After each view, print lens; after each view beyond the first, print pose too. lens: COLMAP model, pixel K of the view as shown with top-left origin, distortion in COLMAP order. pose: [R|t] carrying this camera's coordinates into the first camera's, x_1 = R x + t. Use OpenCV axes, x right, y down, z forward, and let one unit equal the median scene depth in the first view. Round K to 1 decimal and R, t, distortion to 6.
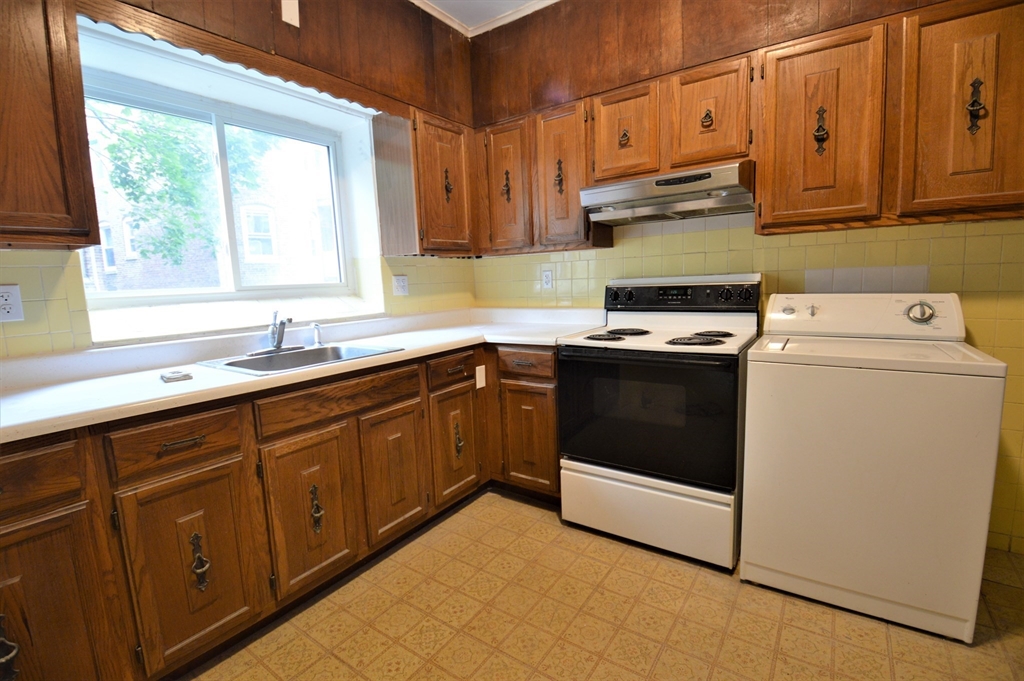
lens RADIAL K [[453.9, 0, 509.3], [0, 453.9, 339.0], [0, 0, 1]] dist [-0.000571, -0.017993]
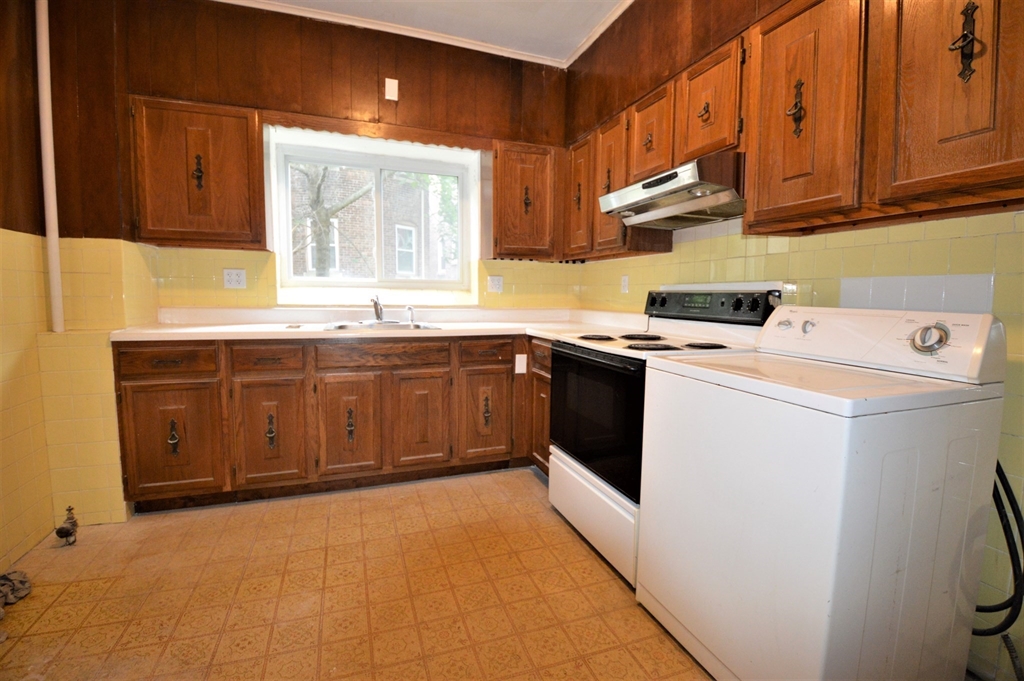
lens RADIAL K [[453.9, 0, 519.3], [0, 453.9, 336.2], [0, 0, 1]] dist [-0.000571, -0.017993]
pose [[0.821778, 0.100863, -0.560810, 0.696172], [-0.116564, 0.993152, 0.007816, 0.006596], [0.557759, 0.058947, 0.827907, 0.045953]]
